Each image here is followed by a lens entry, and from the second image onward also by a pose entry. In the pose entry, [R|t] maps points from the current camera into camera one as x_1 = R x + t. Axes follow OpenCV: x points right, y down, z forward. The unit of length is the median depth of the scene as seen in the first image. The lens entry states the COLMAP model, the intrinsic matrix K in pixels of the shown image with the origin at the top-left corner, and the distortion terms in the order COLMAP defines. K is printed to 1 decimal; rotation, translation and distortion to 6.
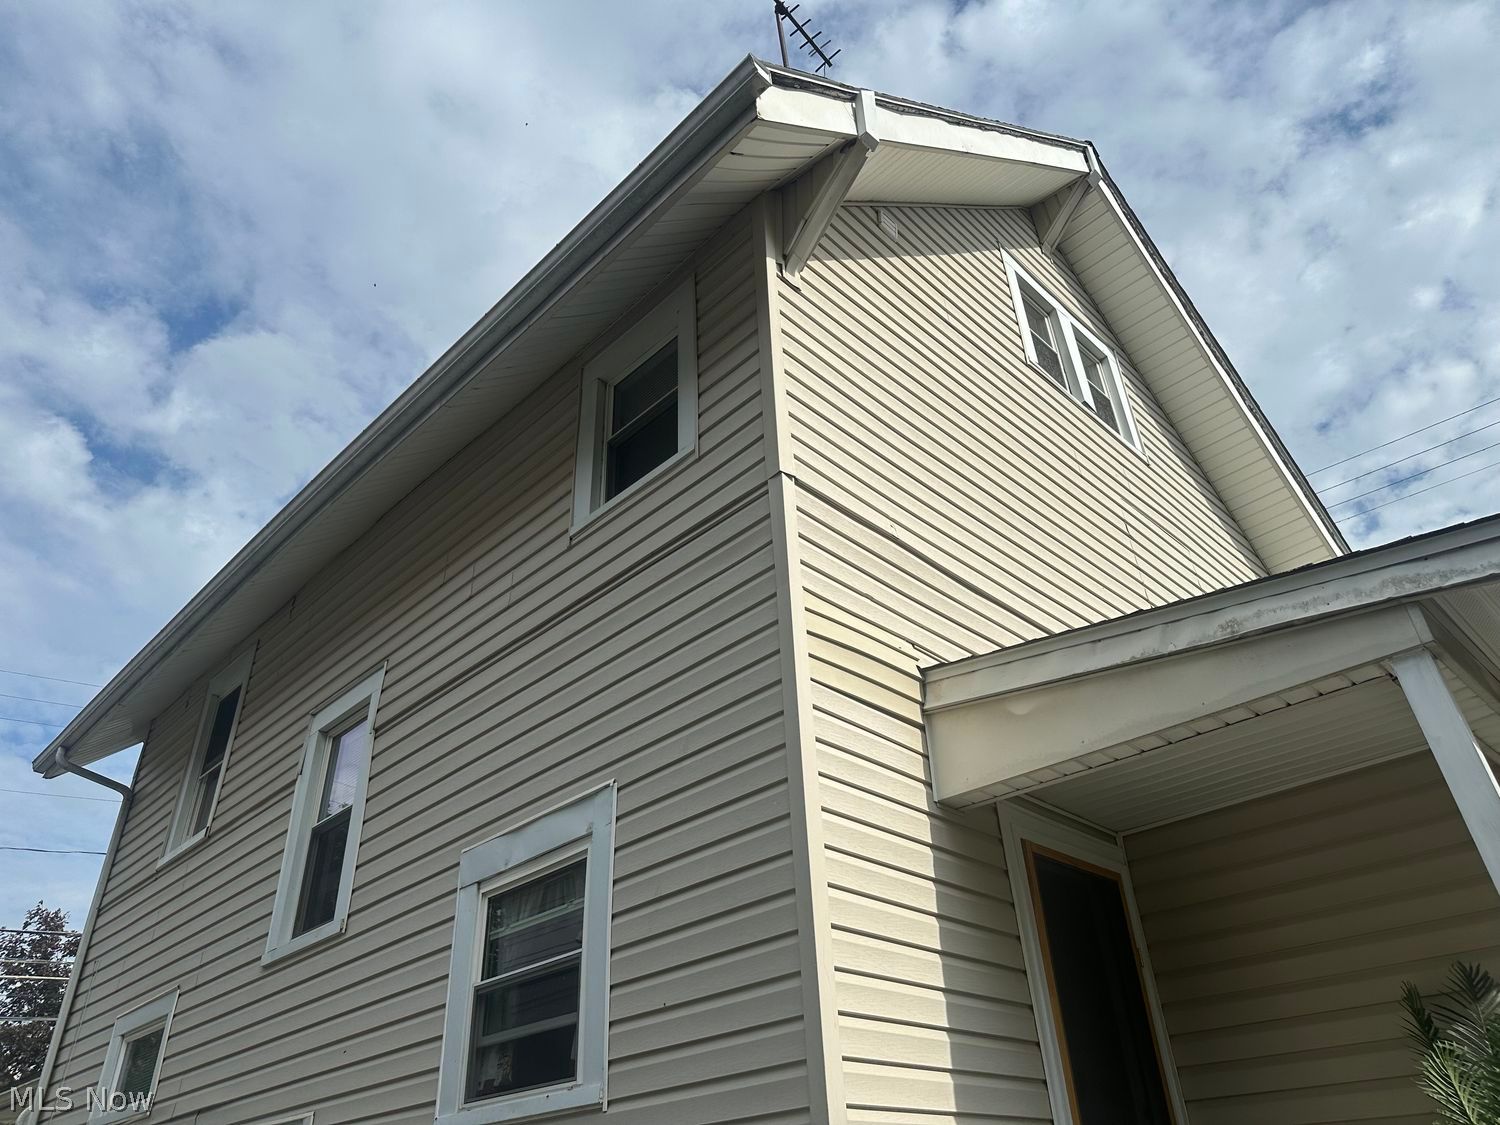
lens RADIAL K [[1073.7, 0, 750.0], [0, 1073.7, 562.5], [0, 0, 1]] dist [0.054151, -0.069647]
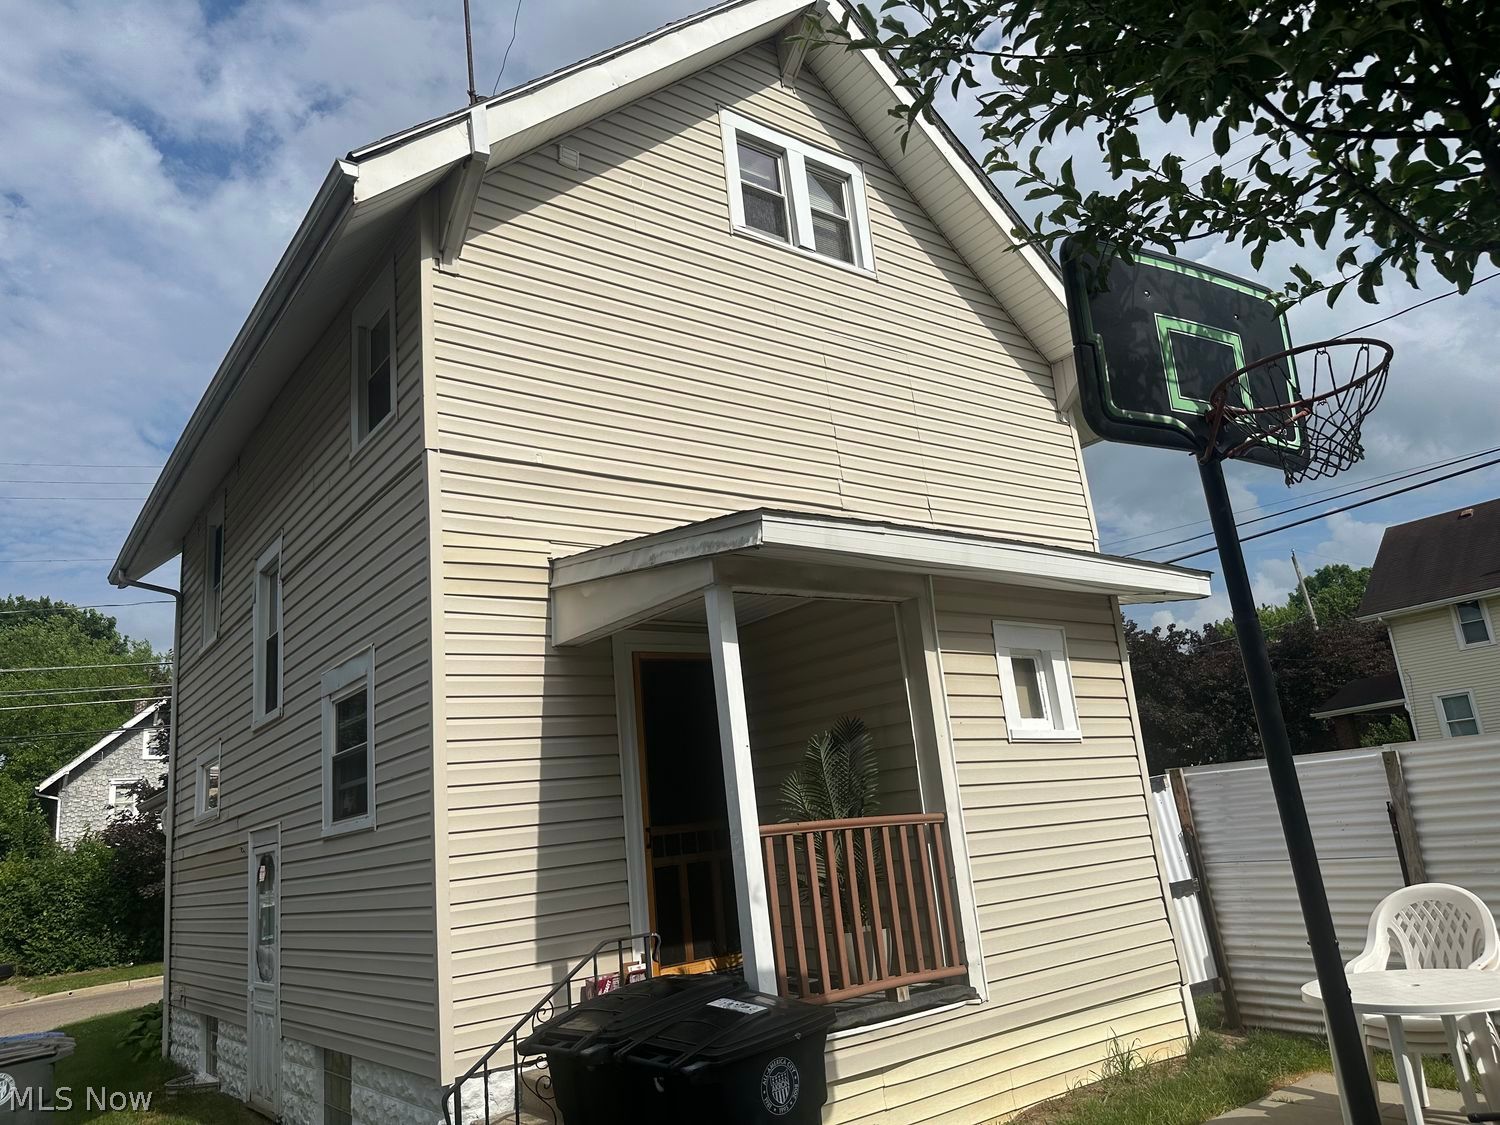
lens RADIAL K [[1069.9, 0, 764.3], [0, 1069.9, 569.1], [0, 0, 1]] dist [0.004345, -0.004807]
pose [[0.990195, -0.091615, -0.105449, 0.529582], [0.121488, 0.937399, 0.326380, -0.295695], [0.068946, -0.335991, 0.939338, -0.354209]]
